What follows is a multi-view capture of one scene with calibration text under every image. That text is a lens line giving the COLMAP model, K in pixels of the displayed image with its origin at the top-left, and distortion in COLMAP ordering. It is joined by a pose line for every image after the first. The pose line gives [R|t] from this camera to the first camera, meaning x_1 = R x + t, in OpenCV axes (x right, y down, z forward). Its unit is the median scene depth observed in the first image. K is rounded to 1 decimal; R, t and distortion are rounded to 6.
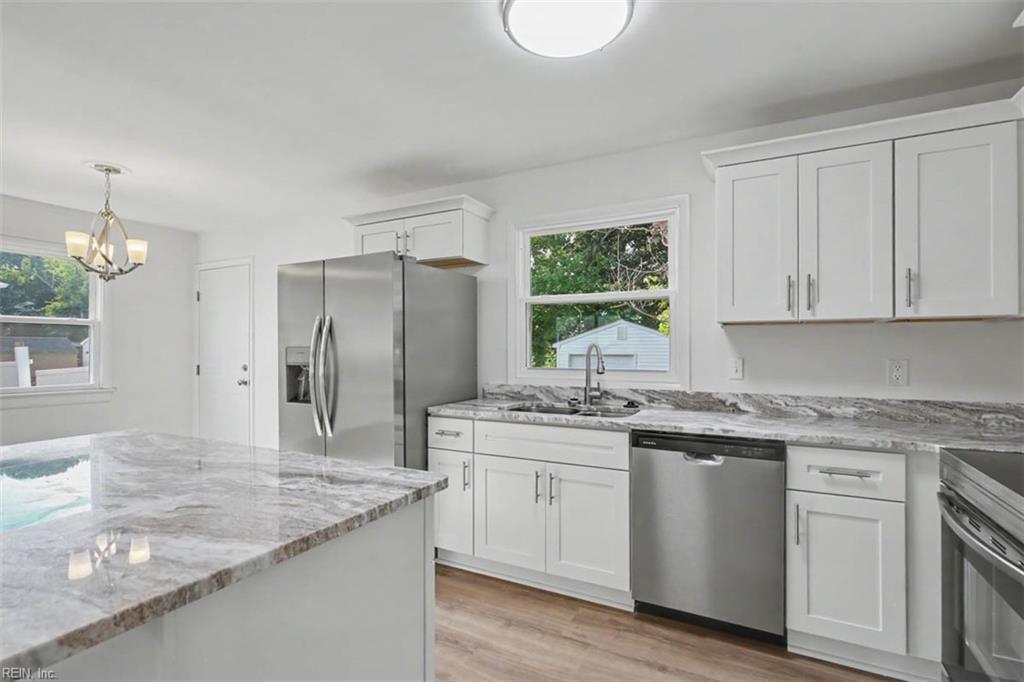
lens RADIAL K [[476.0, 0, 507.4], [0, 476.0, 345.5], [0, 0, 1]] dist [0.003103, -0.000344]
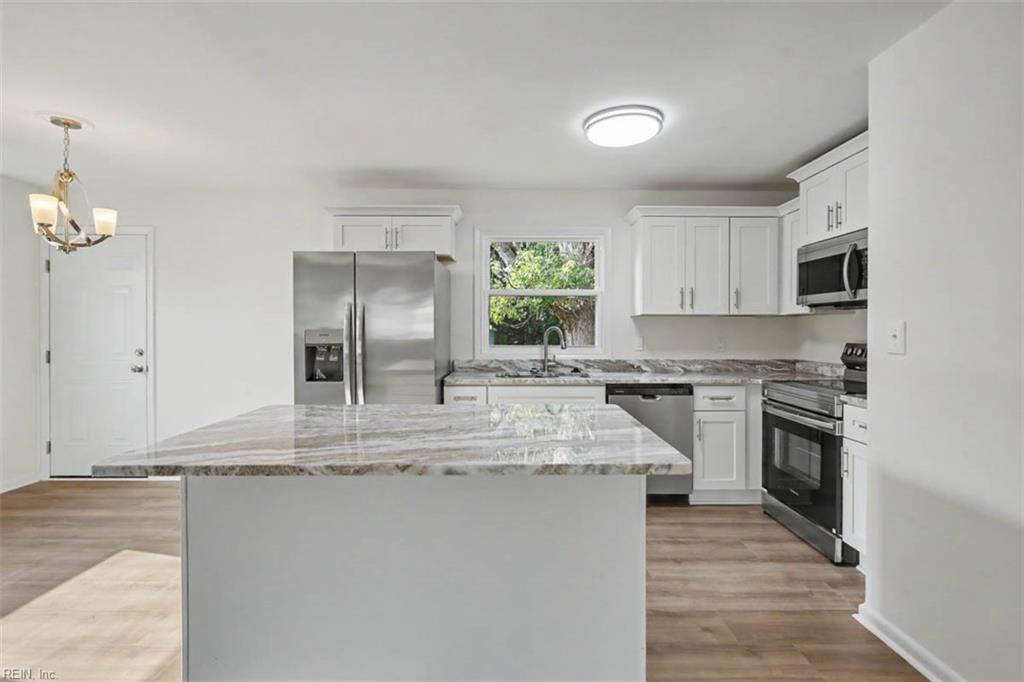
lens RADIAL K [[476.0, 0, 510.2], [0, 476.0, 330.7], [0, 0, 1]] dist [0.003103, -0.000344]
pose [[0.882224, 0.001503, 0.470828, -0.635174], [-0.004707, 0.999973, 0.005627, -0.001829], [-0.470807, -0.007181, 0.882207, -0.179900]]
